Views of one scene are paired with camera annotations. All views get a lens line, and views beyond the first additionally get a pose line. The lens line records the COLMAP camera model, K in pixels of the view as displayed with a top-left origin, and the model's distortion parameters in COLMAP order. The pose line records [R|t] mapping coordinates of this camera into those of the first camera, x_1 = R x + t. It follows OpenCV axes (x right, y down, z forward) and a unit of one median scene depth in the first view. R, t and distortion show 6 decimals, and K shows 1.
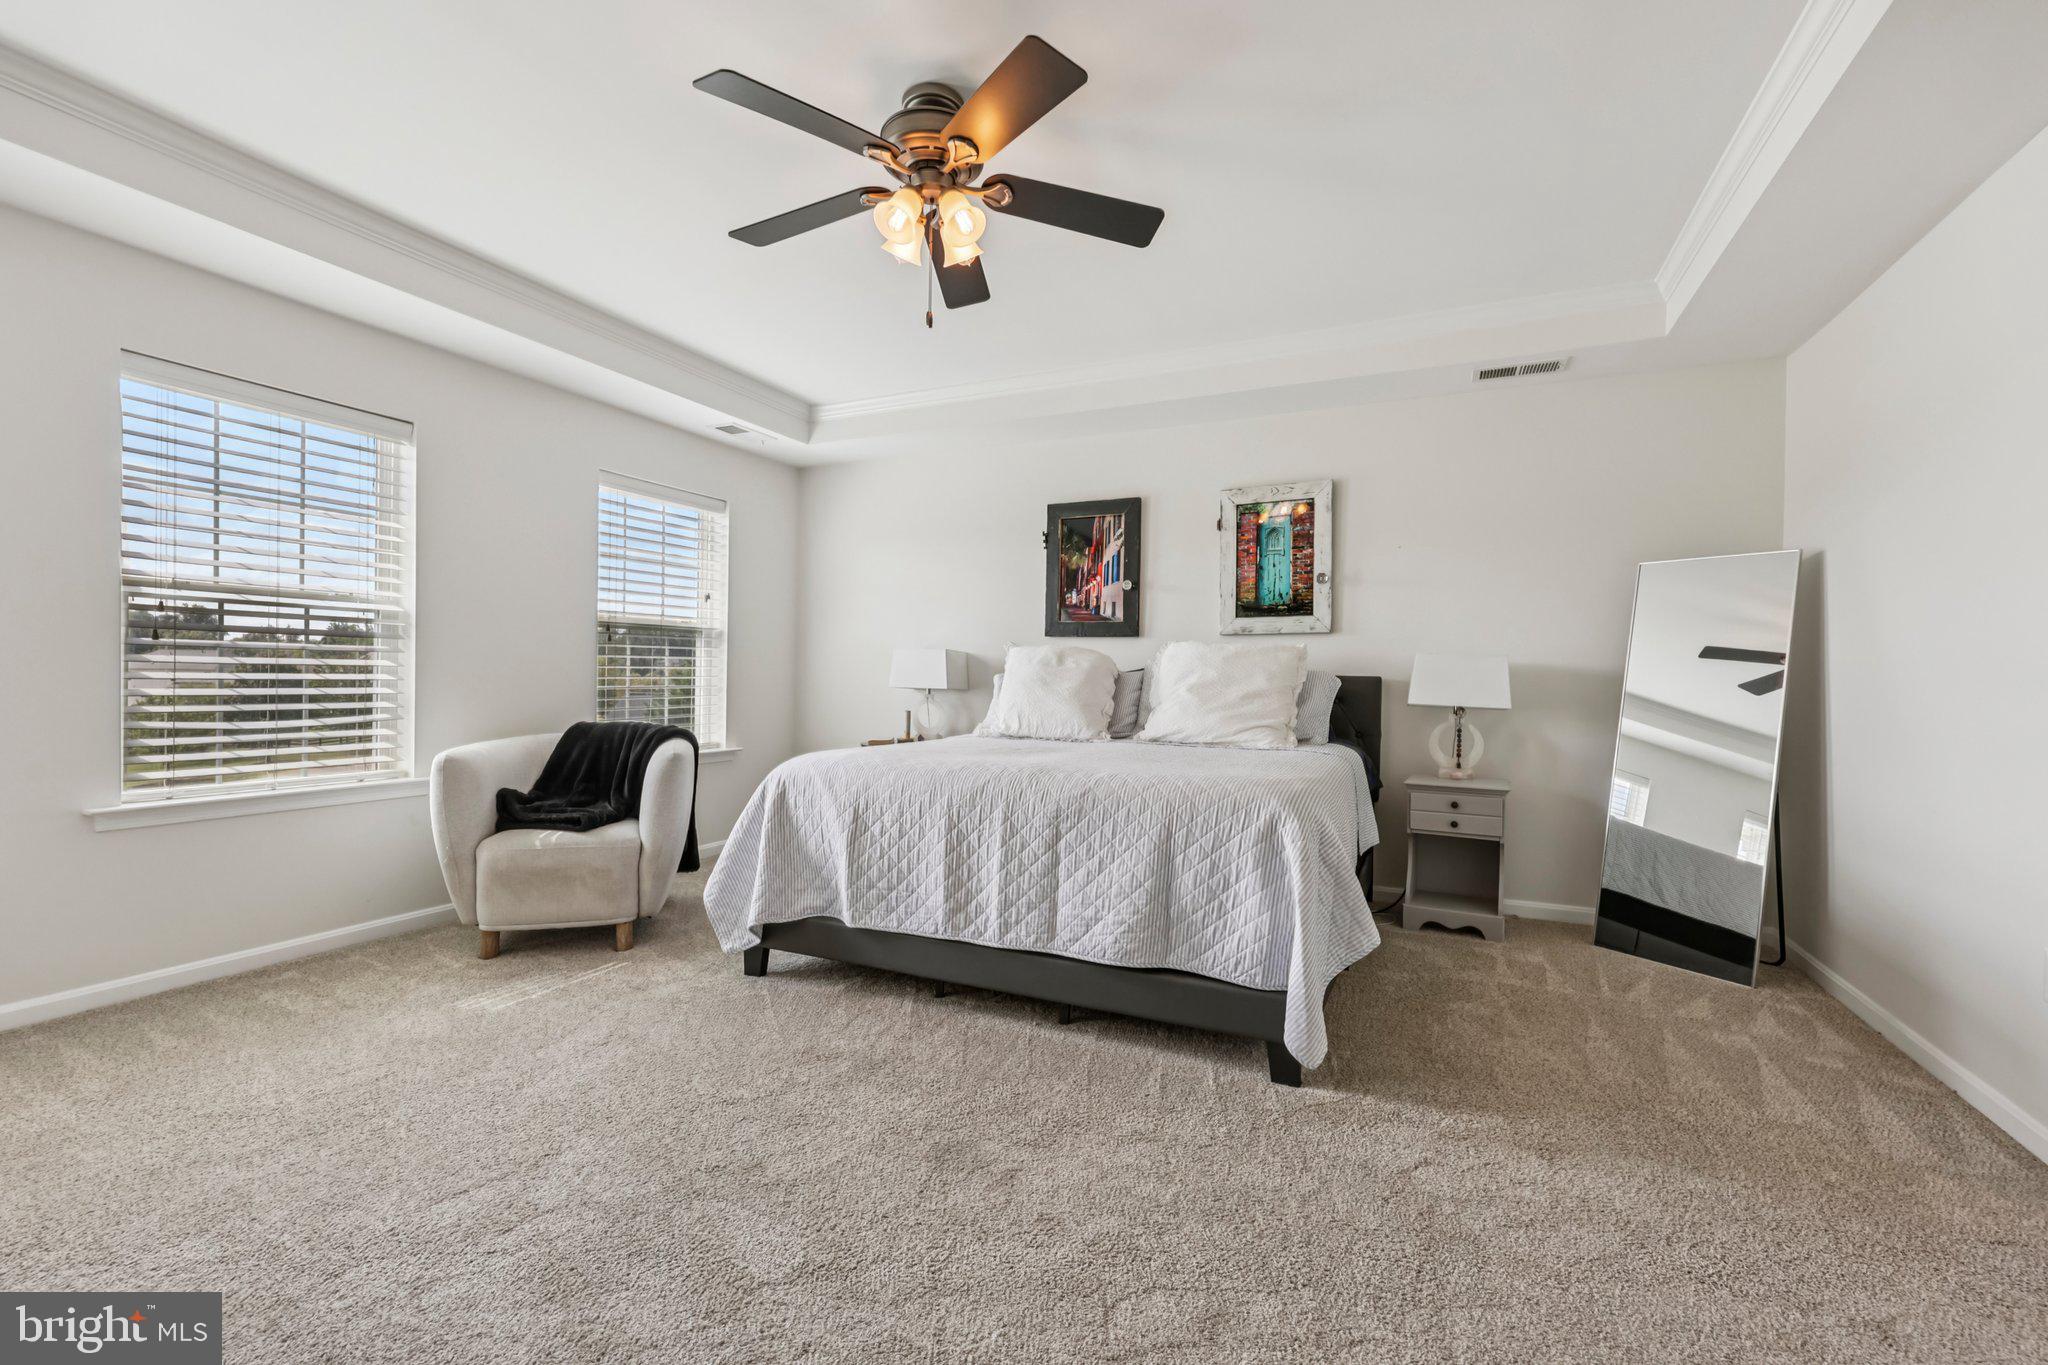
lens RADIAL K [[845.6, 0, 1012.1], [0, 845.6, 687.2], [0, 0, 1]] dist [-0.002068, 0.000353]
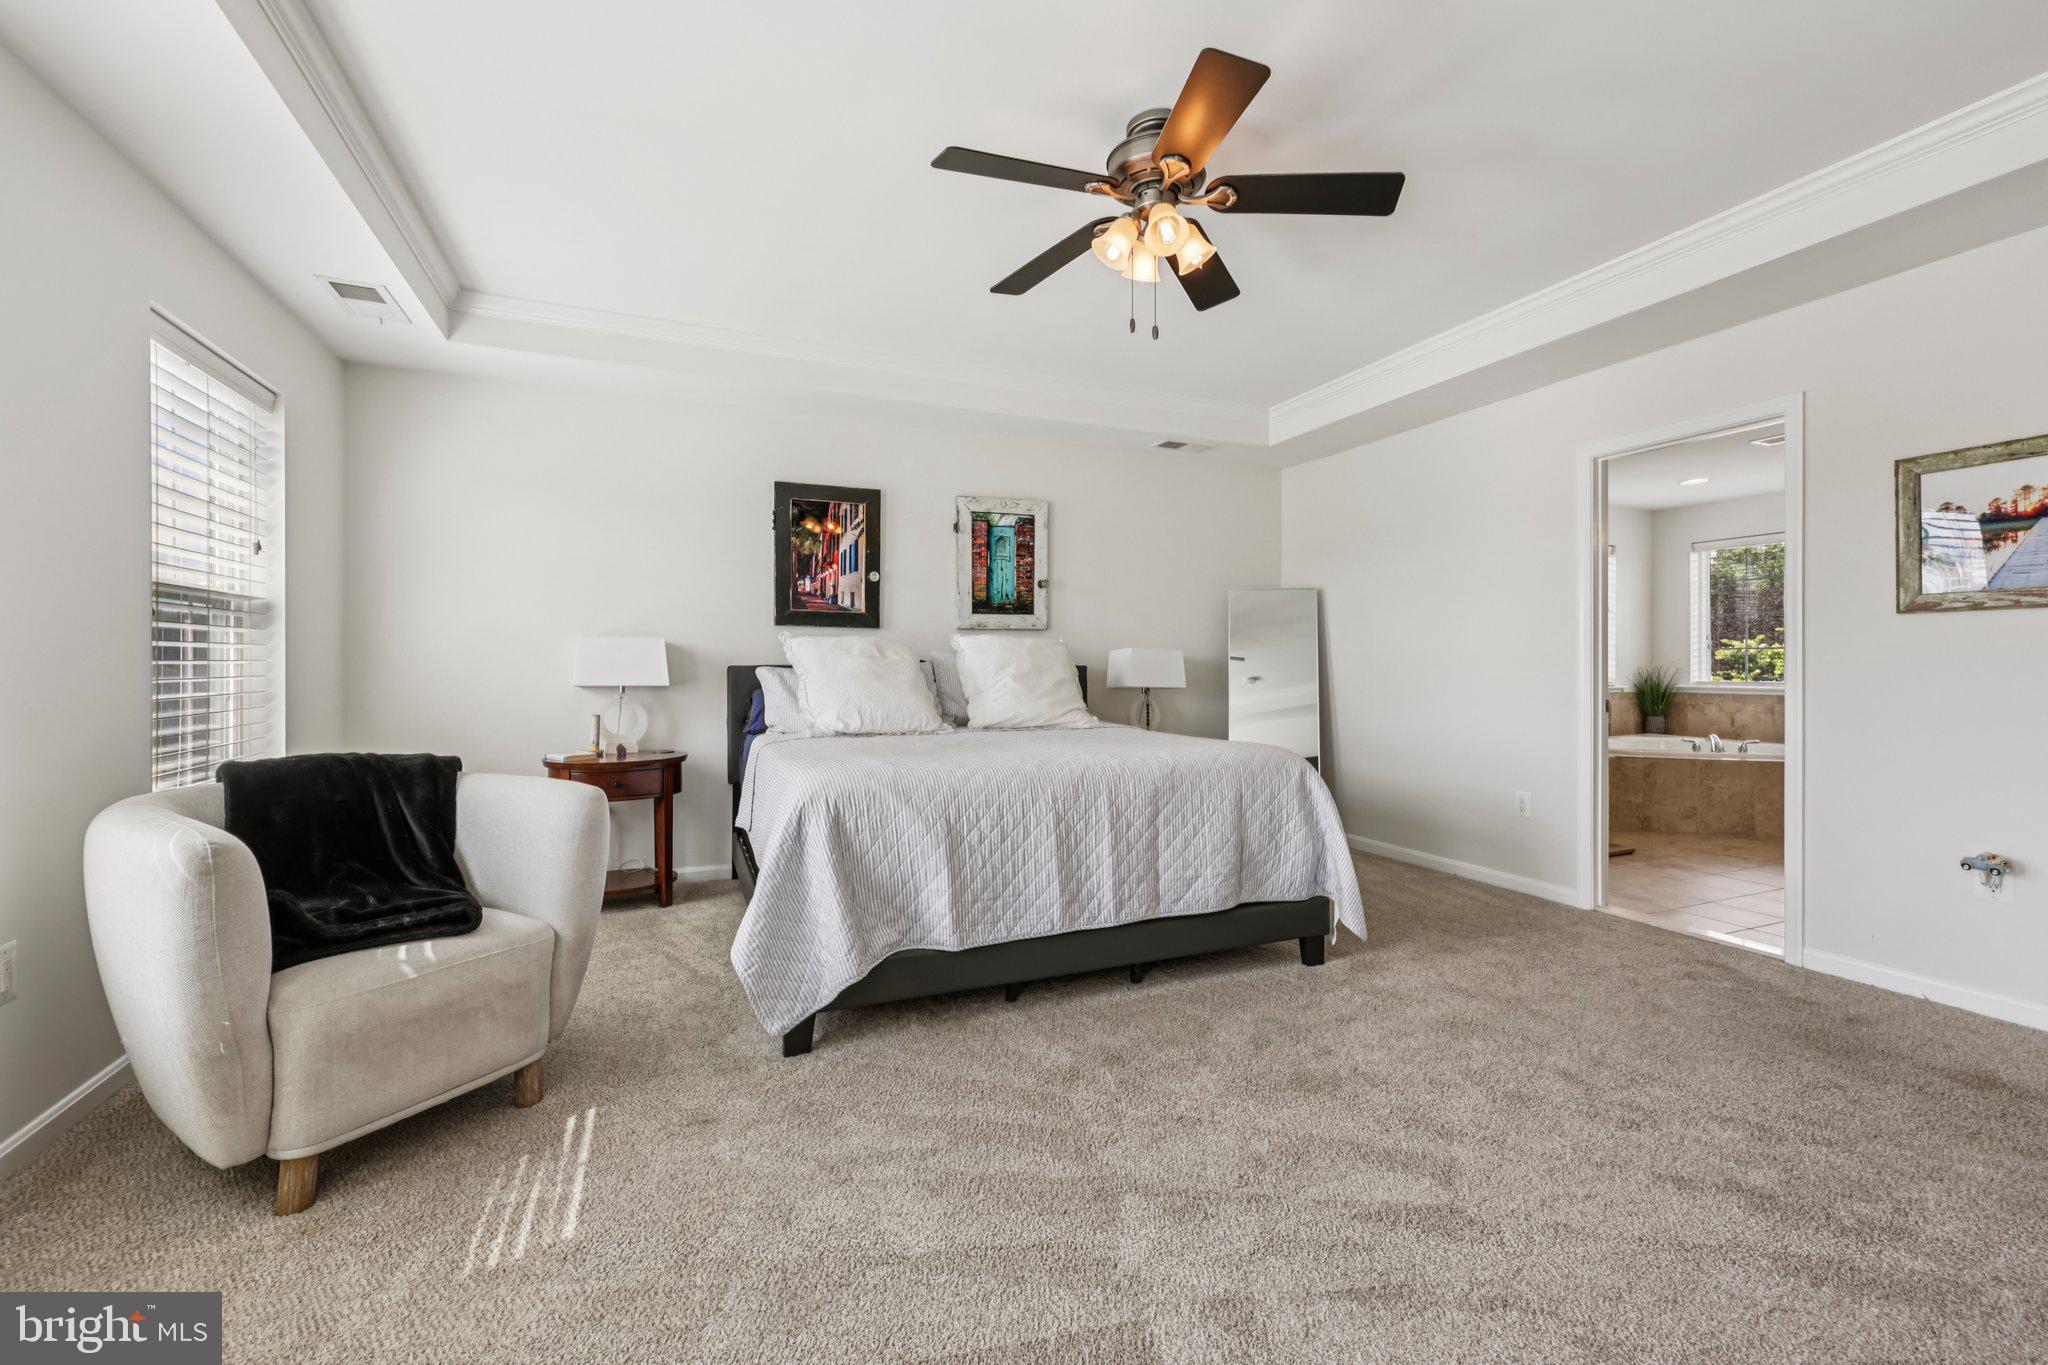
lens RADIAL K [[845.6, 0, 1003.5], [0, 845.6, 671.0], [0, 0, 1]] dist [-0.002068, 0.000353]
pose [[0.676765, -0.014653, 0.736054, -0.707655], [0.018142, 0.999830, 0.003223, -0.013857], [-0.735976, 0.011172, 0.676916, 0.304325]]
